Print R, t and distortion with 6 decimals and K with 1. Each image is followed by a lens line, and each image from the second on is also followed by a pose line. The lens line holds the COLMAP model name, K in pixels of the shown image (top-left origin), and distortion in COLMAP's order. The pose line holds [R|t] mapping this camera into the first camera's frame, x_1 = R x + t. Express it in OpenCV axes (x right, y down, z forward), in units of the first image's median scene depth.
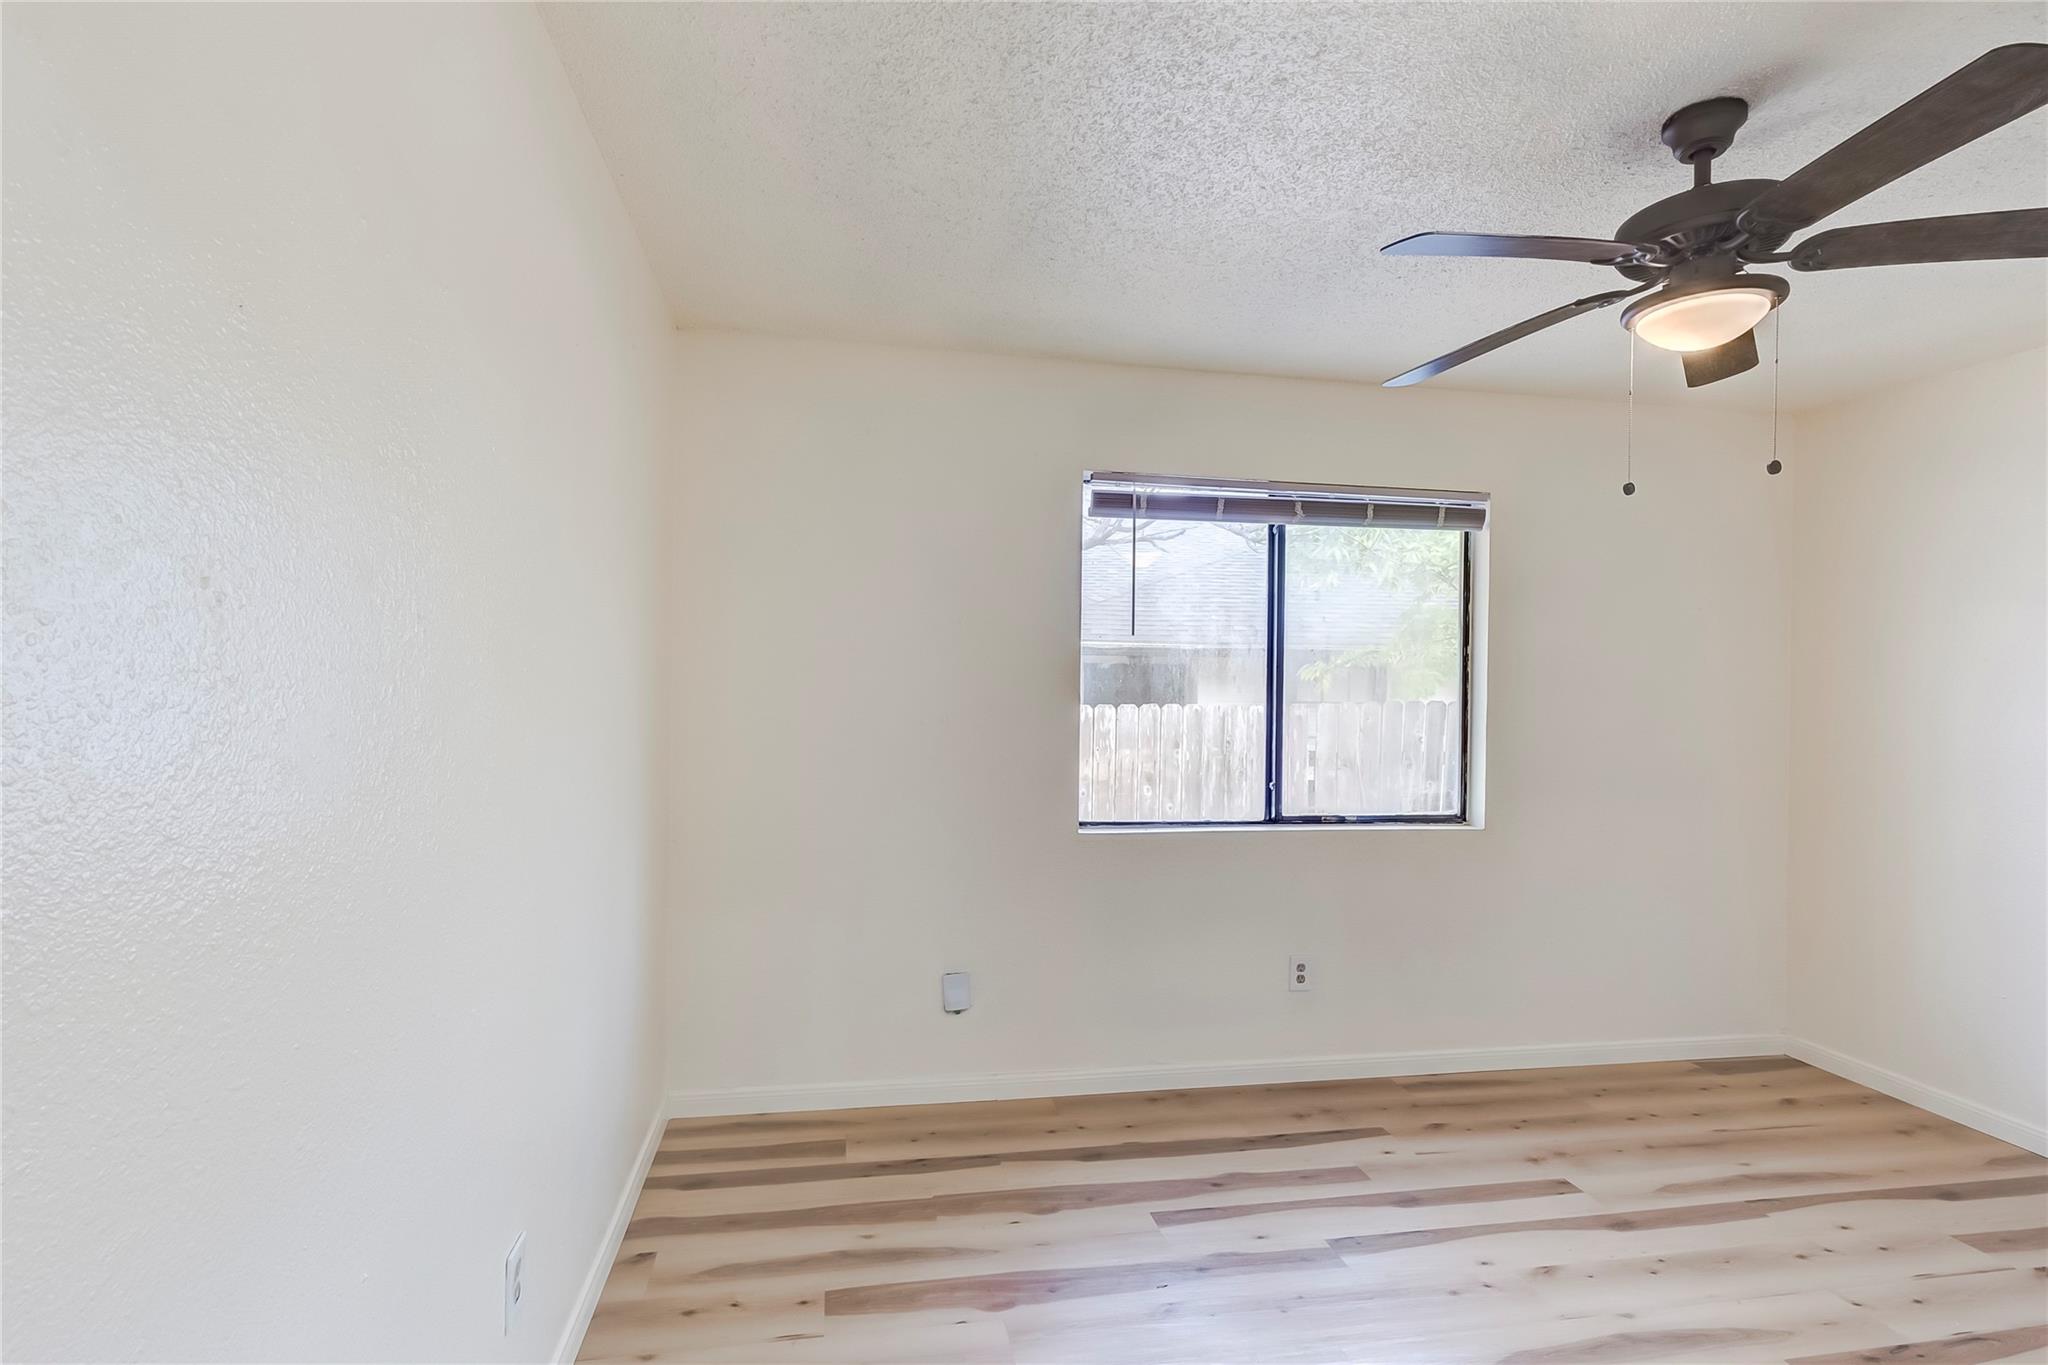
lens RADIAL K [[917.4, 0, 1021.5], [0, 917.4, 704.6], [0, 0, 1]] dist [0.001774, -0.000400]
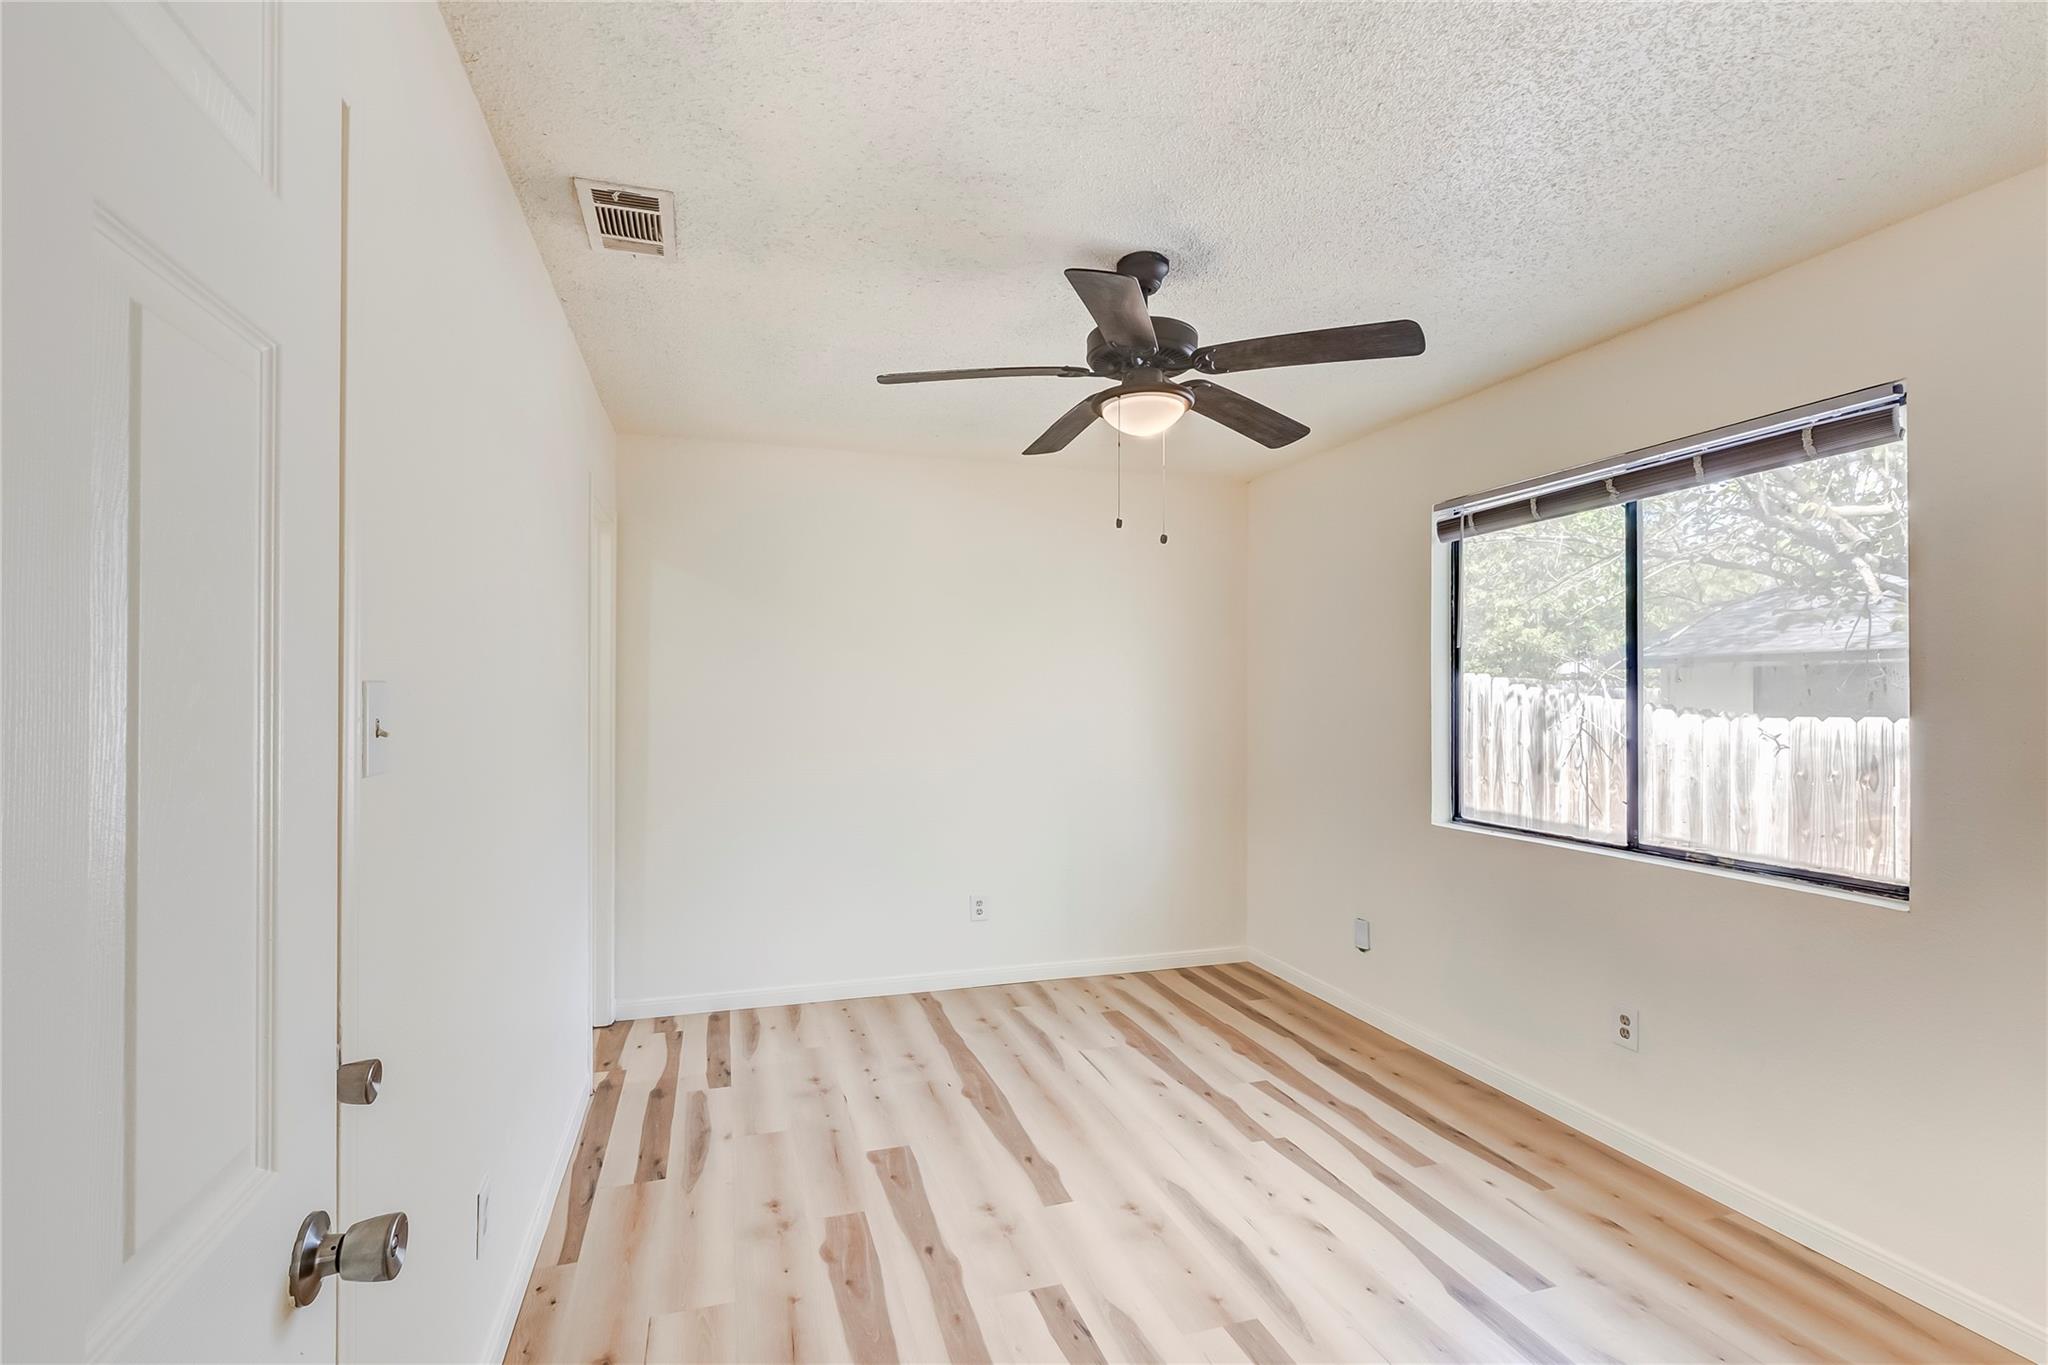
lens RADIAL K [[942.4, 0, 1020.6], [0, 942.4, 694.6], [0, 0, 1]] dist [0.002533, 0.000026]
pose [[0.138890, -0.009704, -0.990260, 1.232622], [0.010377, 0.999911, -0.008343, -0.017573], [0.990253, -0.009118, 0.138978, 0.360233]]
